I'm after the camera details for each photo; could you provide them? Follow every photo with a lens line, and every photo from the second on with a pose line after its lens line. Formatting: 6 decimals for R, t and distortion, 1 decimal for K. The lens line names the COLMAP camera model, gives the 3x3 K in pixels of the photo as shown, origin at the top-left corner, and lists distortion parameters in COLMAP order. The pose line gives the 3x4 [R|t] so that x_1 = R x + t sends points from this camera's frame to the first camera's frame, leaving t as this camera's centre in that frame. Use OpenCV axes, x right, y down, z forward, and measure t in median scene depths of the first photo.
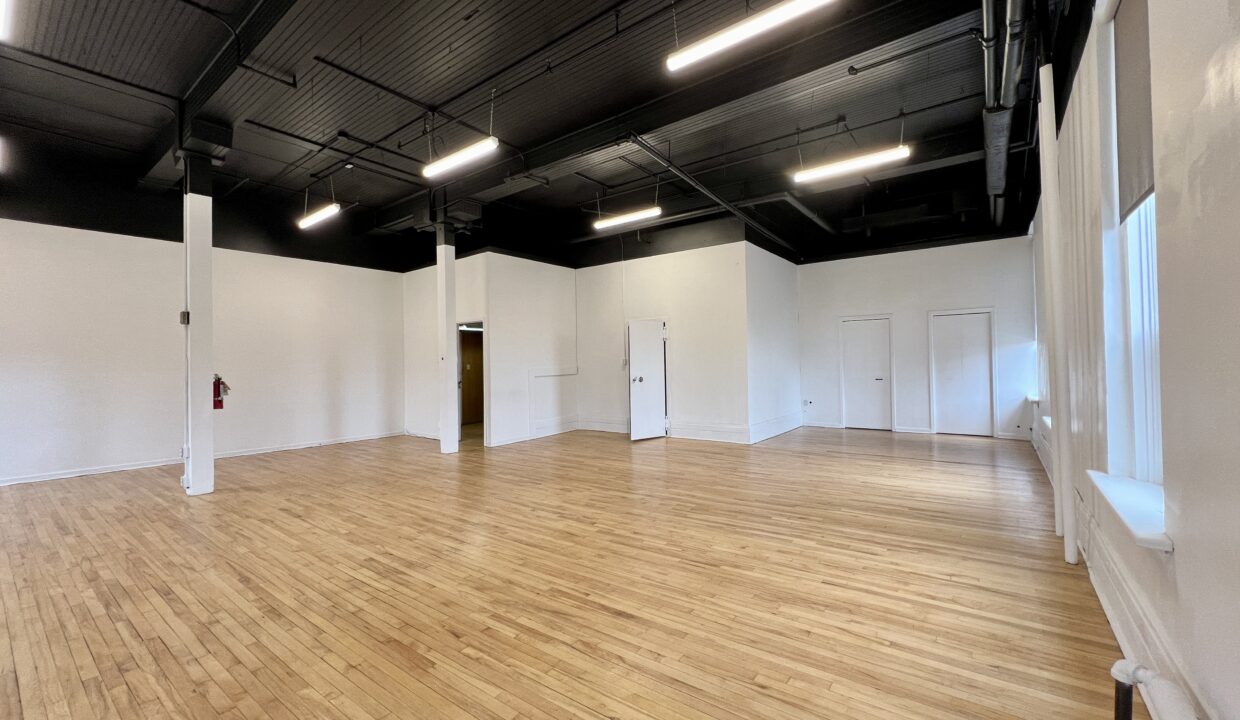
lens RADIAL K [[496.9, 0, 618.5], [0, 496.9, 356.3], [0, 0, 1]] dist [-0.003069, 0.000118]
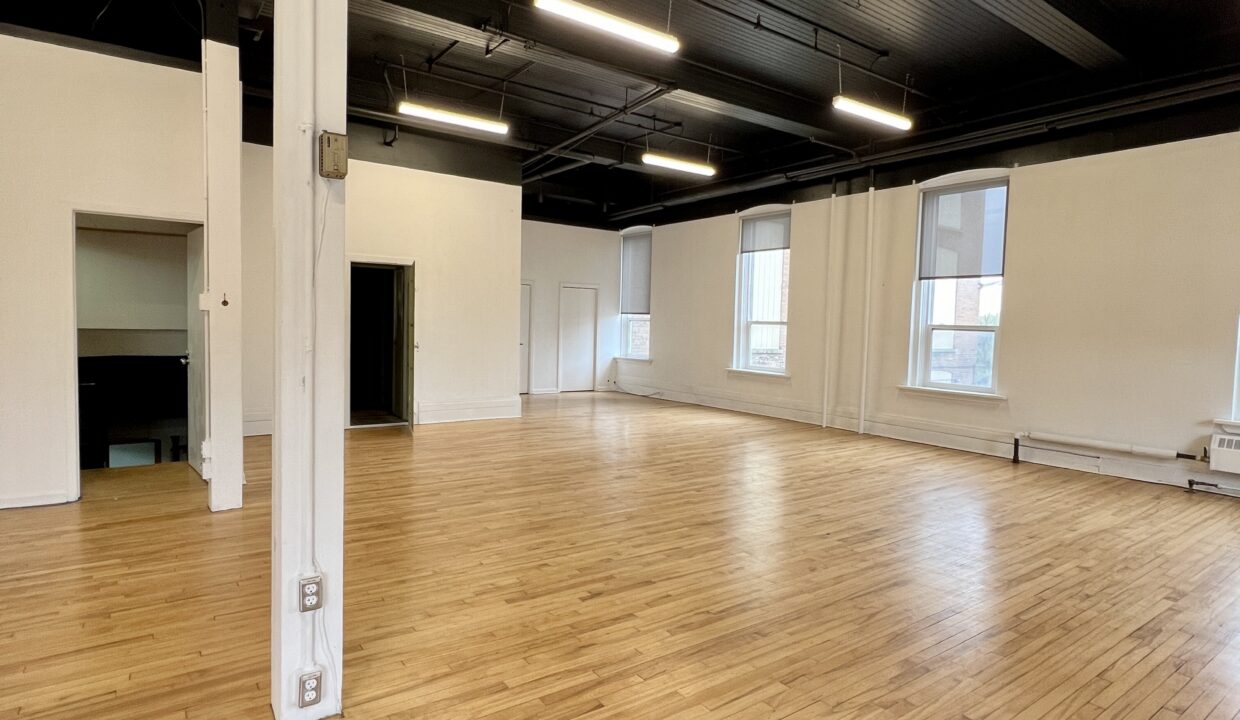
lens RADIAL K [[662.9, 0, 620.0], [0, 662.9, 360.0], [0, 0, 1]] dist [-0.003462, -0.000246]
pose [[0.298725, -0.027830, 0.953933, -1.565931], [-0.043466, 0.998141, 0.042732, 0.027628], [-0.953349, -0.054229, 0.296960, 0.901651]]
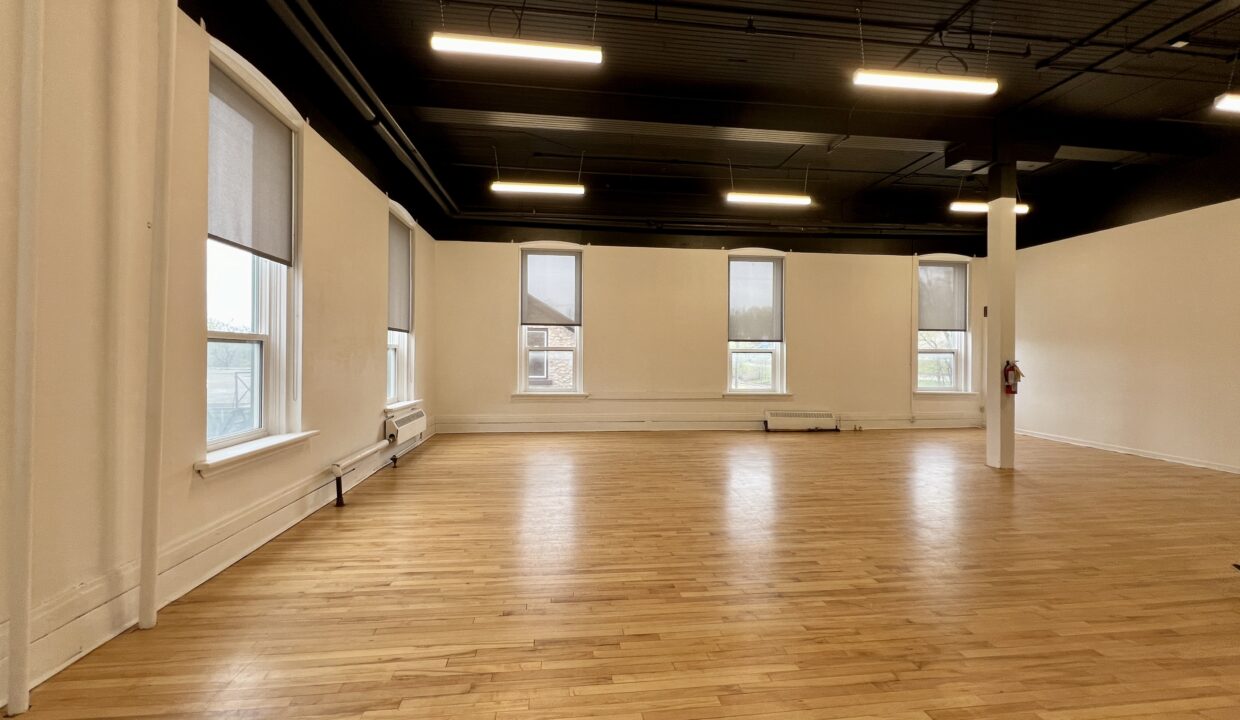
lens RADIAL K [[499.8, 0, 619.1], [0, 499.8, 355.3], [0, 0, 1]] dist [-0.000568, -0.000025]
pose [[-0.723424, 0.012252, -0.690295, 0.716601], [0.014271, 0.999894, 0.002791, 0.010934], [0.690256, -0.007832, -0.723522, 1.599269]]
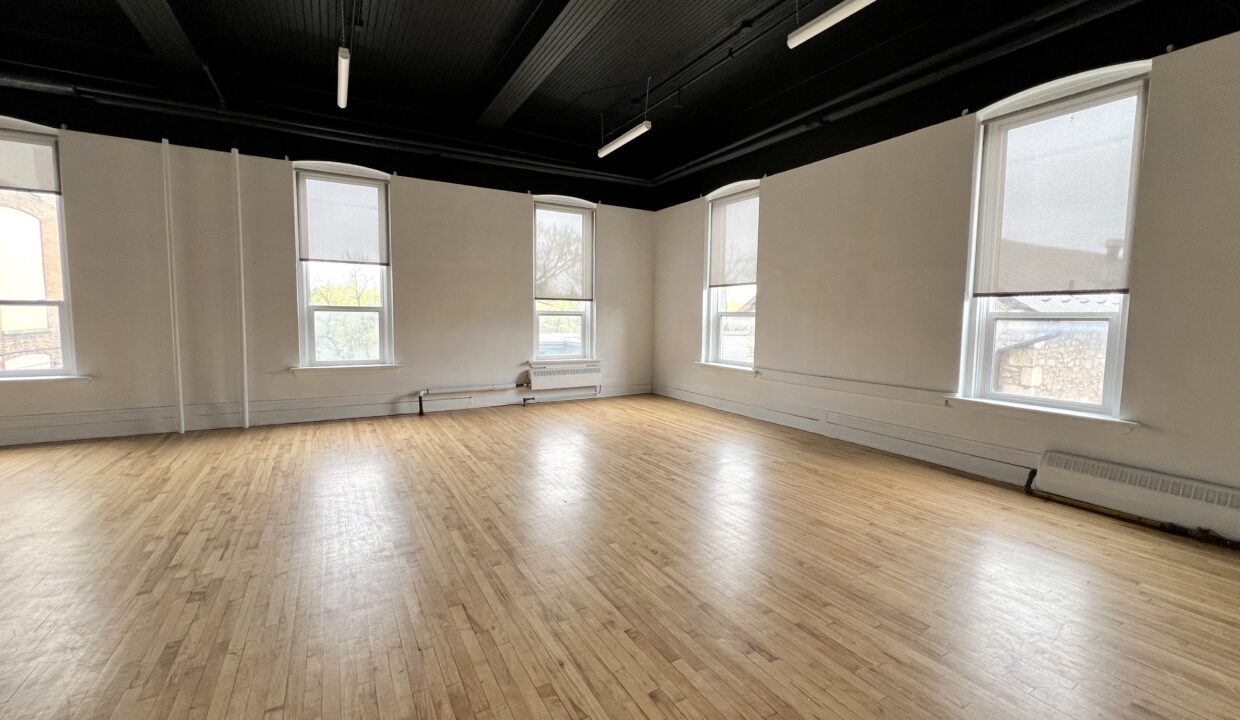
lens RADIAL K [[496.9, 0, 618.5], [0, 496.9, 356.3], [0, 0, 1]] dist [-0.003069, 0.000118]
pose [[-0.921605, -0.024965, 0.387326, -0.846538], [-0.000192, 0.997959, 0.063865, 0.024174], [-0.388129, 0.058784, -0.919728, 1.678000]]
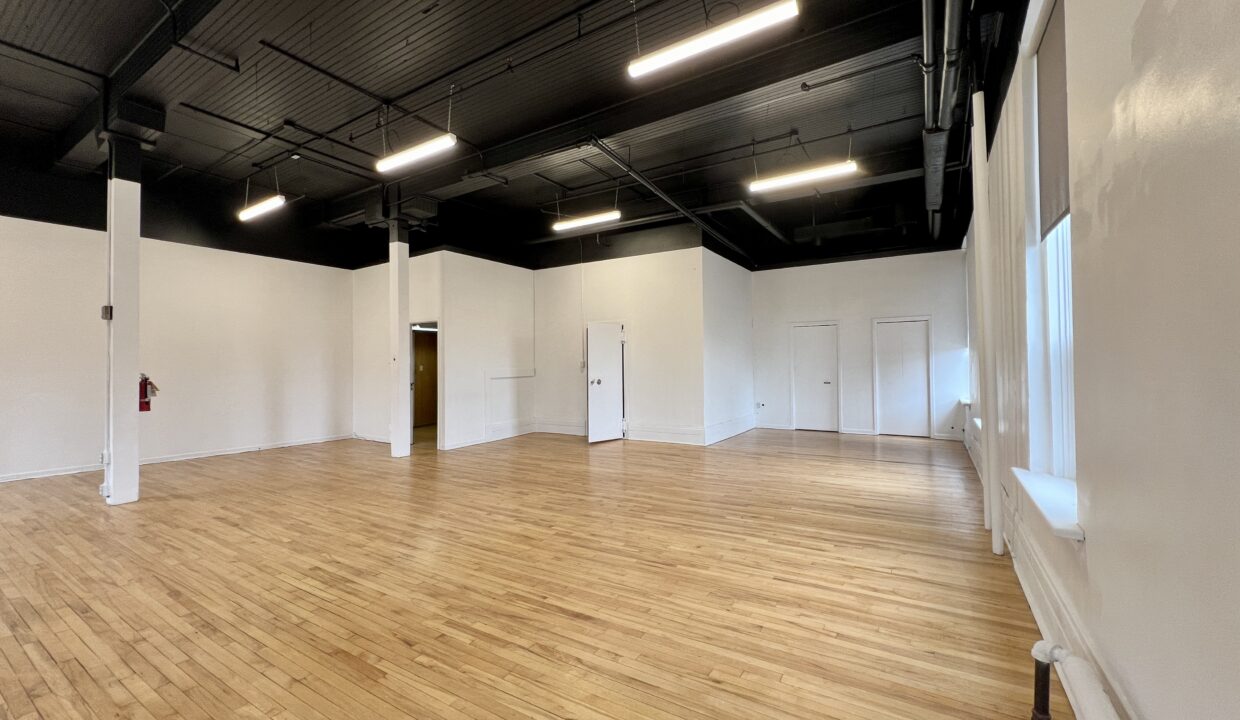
lens RADIAL K [[496.9, 0, 618.5], [0, 496.9, 356.3], [0, 0, 1]] dist [-0.003069, 0.000118]
pose [[0.996234, 0.009546, 0.086178, -0.004150], [-0.009109, 0.999944, -0.005466, 0.000411], [-0.086225, 0.004661, 0.996265, -0.004237]]
